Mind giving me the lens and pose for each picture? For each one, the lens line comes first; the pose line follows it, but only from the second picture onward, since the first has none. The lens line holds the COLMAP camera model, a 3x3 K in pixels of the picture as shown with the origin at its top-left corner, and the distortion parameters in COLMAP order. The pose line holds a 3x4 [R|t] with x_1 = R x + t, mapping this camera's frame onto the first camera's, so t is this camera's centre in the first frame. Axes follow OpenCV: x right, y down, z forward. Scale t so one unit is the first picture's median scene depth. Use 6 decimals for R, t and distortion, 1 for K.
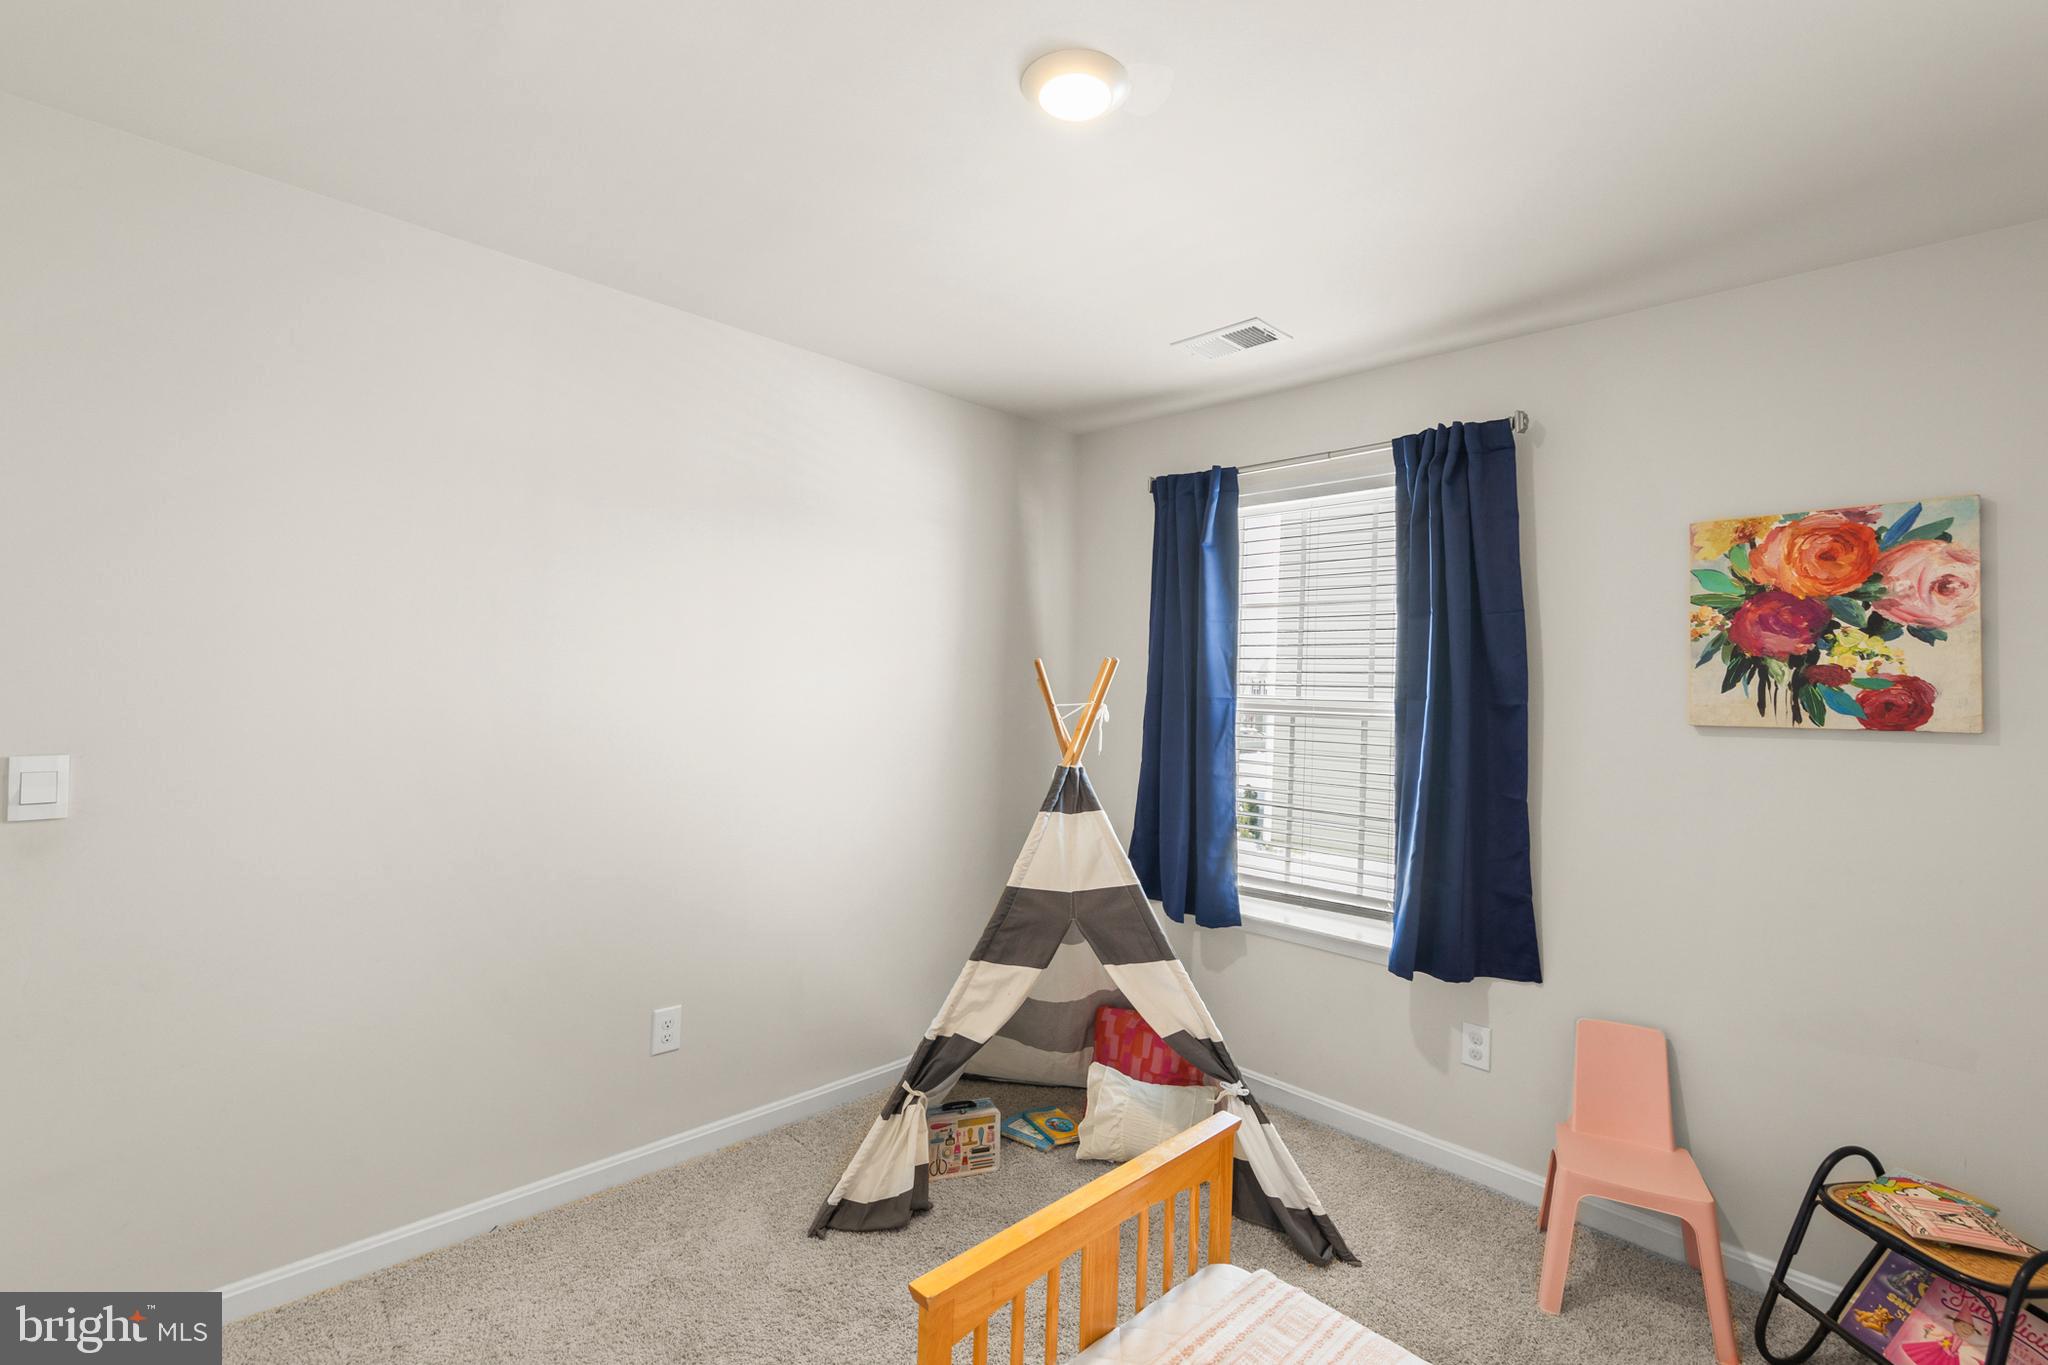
lens RADIAL K [[889.4, 0, 988.4], [0, 889.4, 638.4], [0, 0, 1]] dist [0.017777, -0.002987]
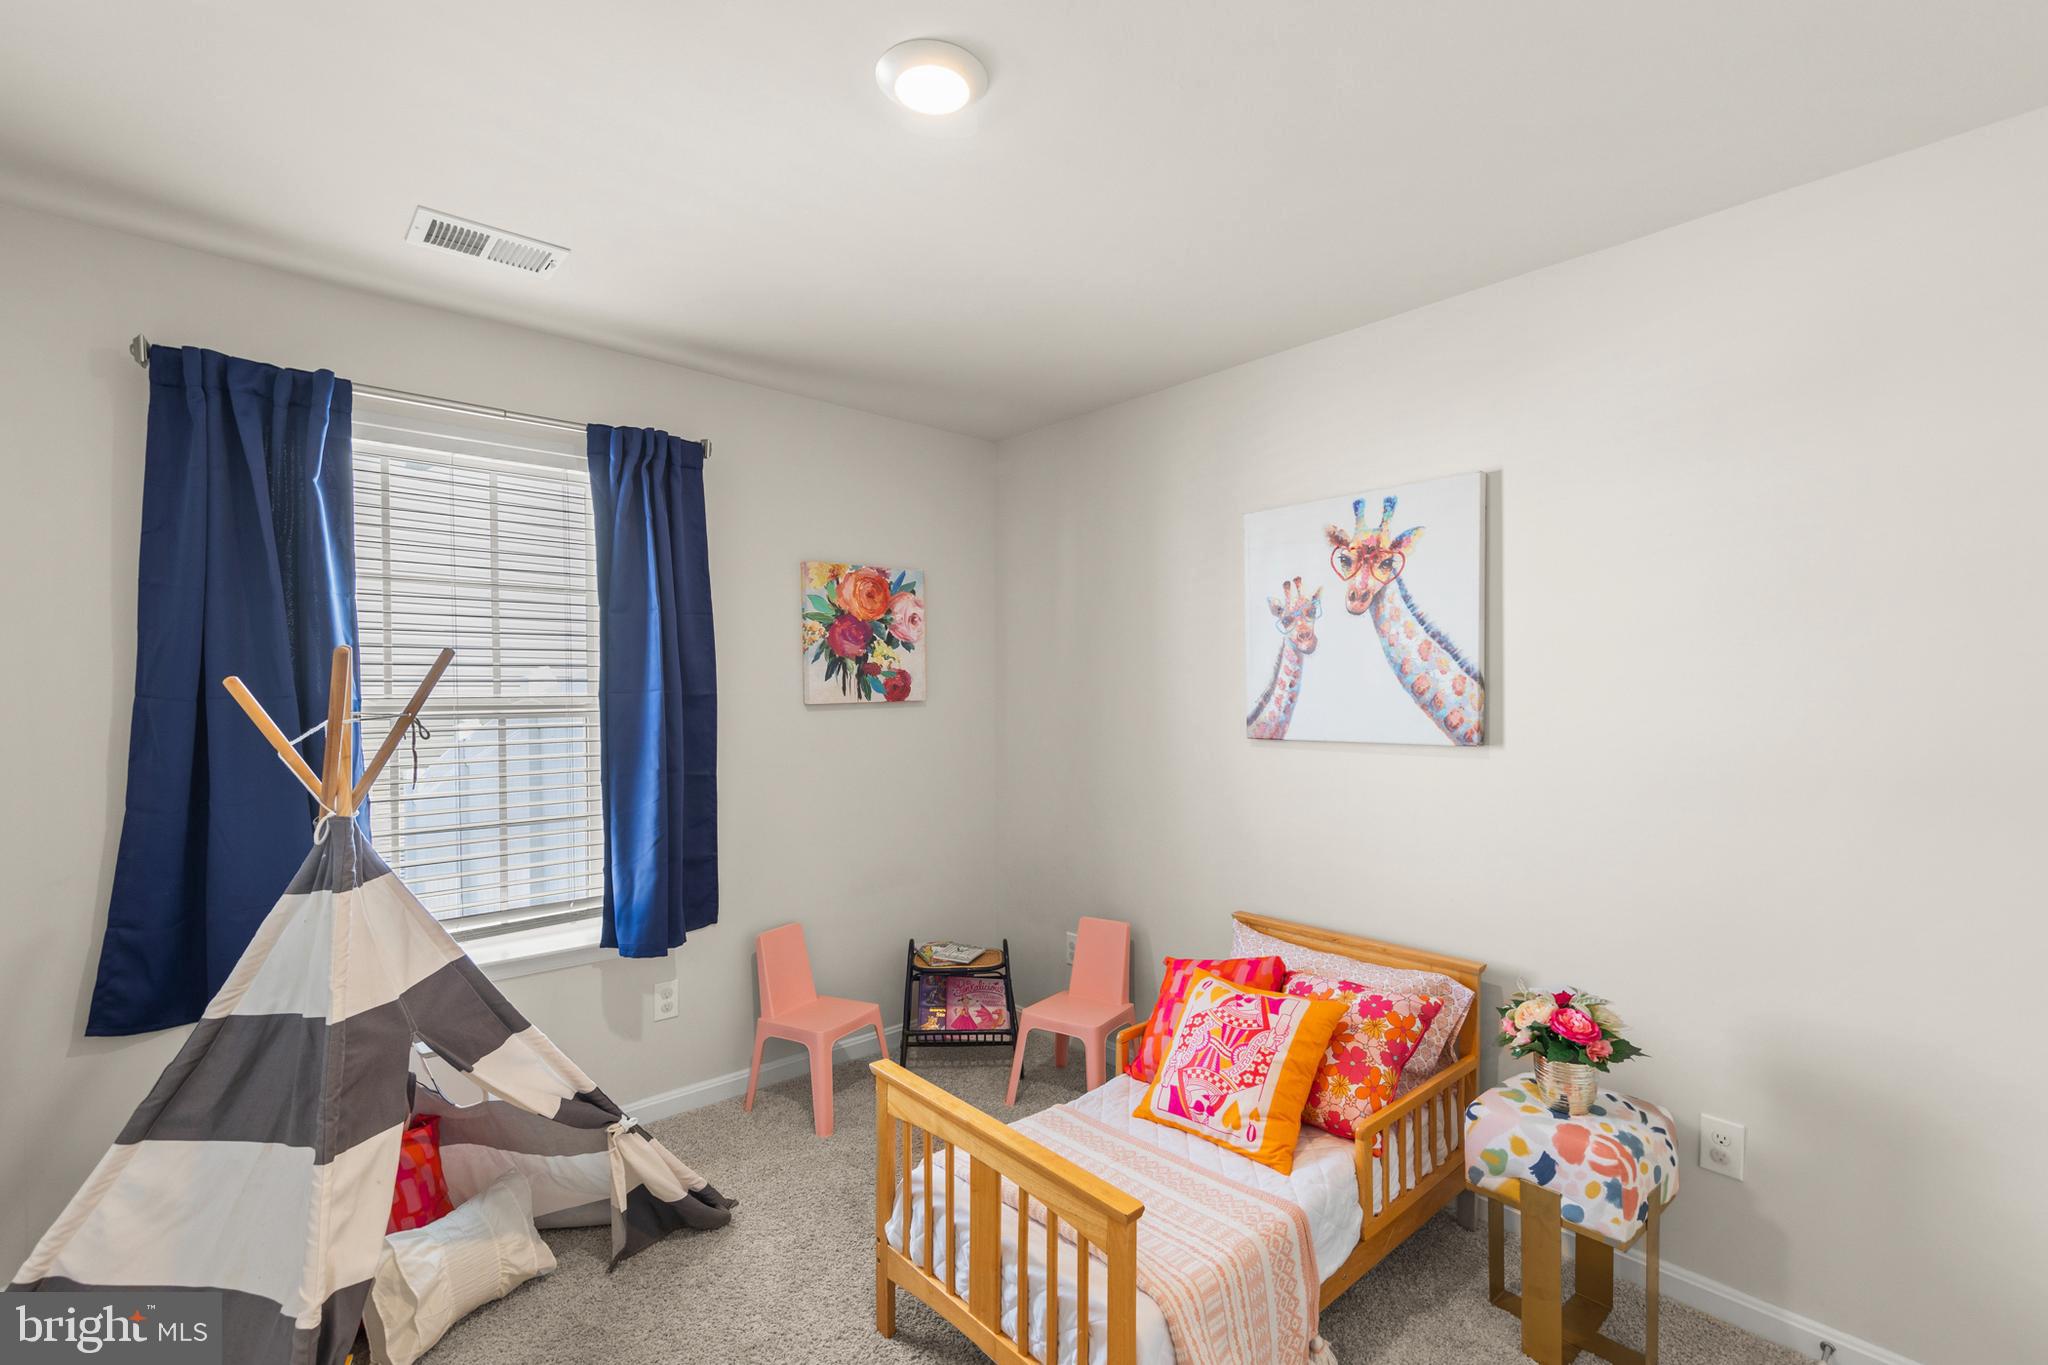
lens RADIAL K [[940.7, 0, 1028.1], [0, 940.7, 683.5], [0, 0, 1]] dist [0.001312, 0.000173]
pose [[0.035844, -0.022468, 0.999105, -0.728518], [-0.049221, 0.998494, 0.024220, 0.011454], [-0.998145, -0.050045, 0.034684, 0.637897]]
